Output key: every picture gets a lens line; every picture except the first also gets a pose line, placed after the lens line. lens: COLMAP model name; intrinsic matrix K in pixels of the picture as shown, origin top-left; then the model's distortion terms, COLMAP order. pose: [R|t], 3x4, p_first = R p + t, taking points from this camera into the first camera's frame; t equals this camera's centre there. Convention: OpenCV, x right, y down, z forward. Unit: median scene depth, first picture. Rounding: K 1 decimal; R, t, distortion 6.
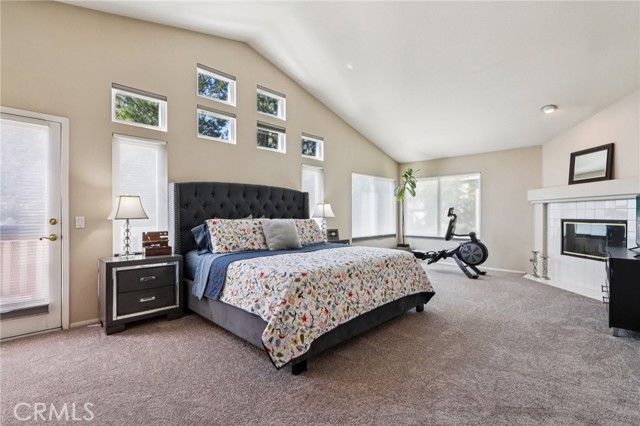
lens RADIAL K [[298.1, 0, 319.0], [0, 298.1, 213.6], [0, 0, 1]] dist [-0.003981, 0.001783]
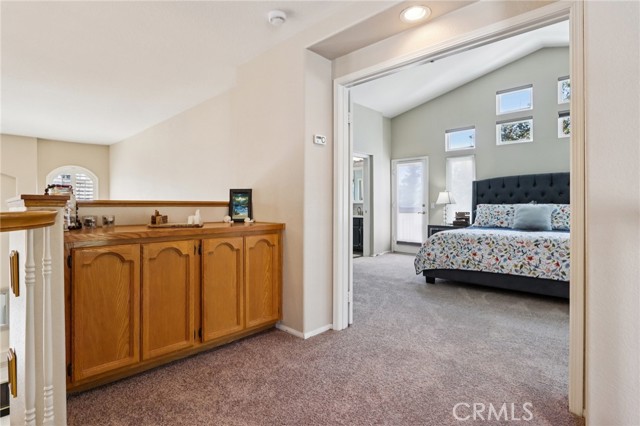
lens RADIAL K [[328.1, 0, 316.8], [0, 328.1, 206.4], [0, 0, 1]] dist [-0.010815, -0.000399]
pose [[0.013346, -0.001193, -0.999910, 1.092467], [0.004600, 0.999989, -0.001131, 0.024702], [0.999900, -0.004584, 0.013351, 0.140605]]
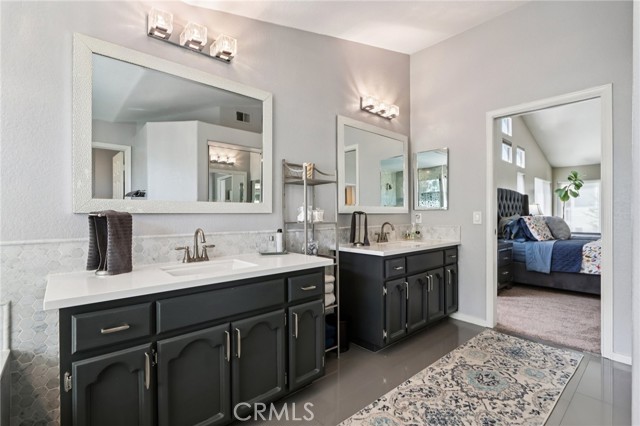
lens RADIAL K [[298.1, 0, 316.7], [0, 298.1, 214.1], [0, 0, 1]] dist [-0.003981, 0.001783]
pose [[0.998120, -0.001812, -0.061266, -0.995202], [0.001802, 0.999998, -0.000228, 0.006322], [0.061267, 0.000118, 0.998121, -0.255526]]
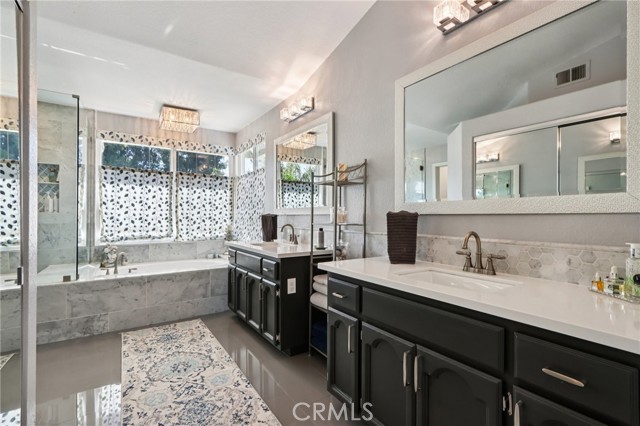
lens RADIAL K [[298.1, 0, 322.3], [0, 298.1, 213.8], [0, 0, 1]] dist [-0.003981, 0.001783]
pose [[-0.177816, -0.007906, -0.984032, -0.509521], [-0.001319, 0.999969, -0.007796, 0.008660], [0.984063, -0.000088, -0.177820, 0.309890]]
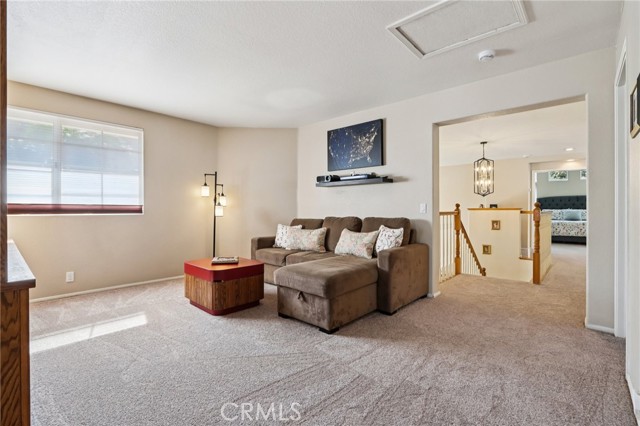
lens RADIAL K [[298.1, 0, 322.3], [0, 298.1, 209.4], [0, 0, 1]] dist [-0.003981, 0.001783]
pose [[0.059277, -0.002774, -0.998238, 2.346953], [0.002422, 0.999994, -0.002635, 0.019320], [0.998239, -0.002261, 0.059283, -1.372346]]
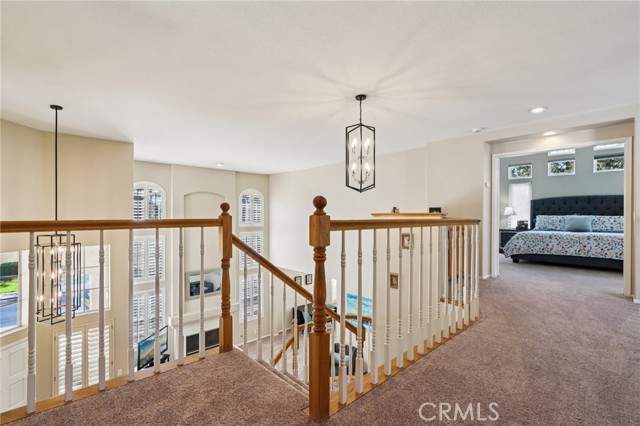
lens RADIAL K [[298.1, 0, 316.6], [0, 298.1, 216.4], [0, 0, 1]] dist [-0.003981, 0.001783]
pose [[-0.041680, 0.001457, -0.999130, 1.727257], [0.000811, 0.999999, 0.001424, 0.019897], [0.999131, -0.000751, -0.041681, -0.528694]]
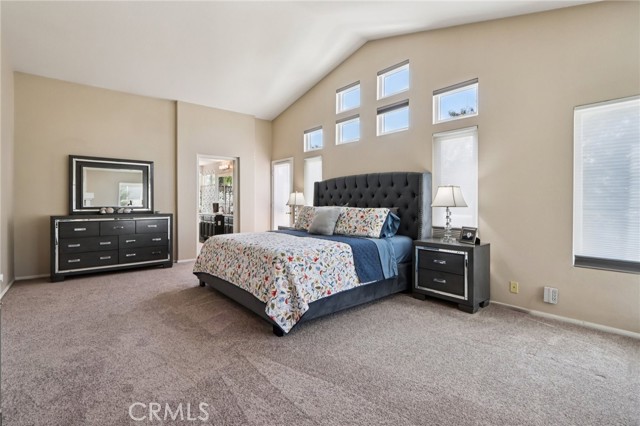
lens RADIAL K [[298.1, 0, 313.8], [0, 298.1, 203.5], [0, 0, 1]] dist [-0.003981, 0.001783]
pose [[-0.109910, 0.004060, -0.993933, 0.941641], [0.002485, 0.999990, 0.003810, 0.002166], [0.993938, -0.002051, -0.109919, 1.042117]]
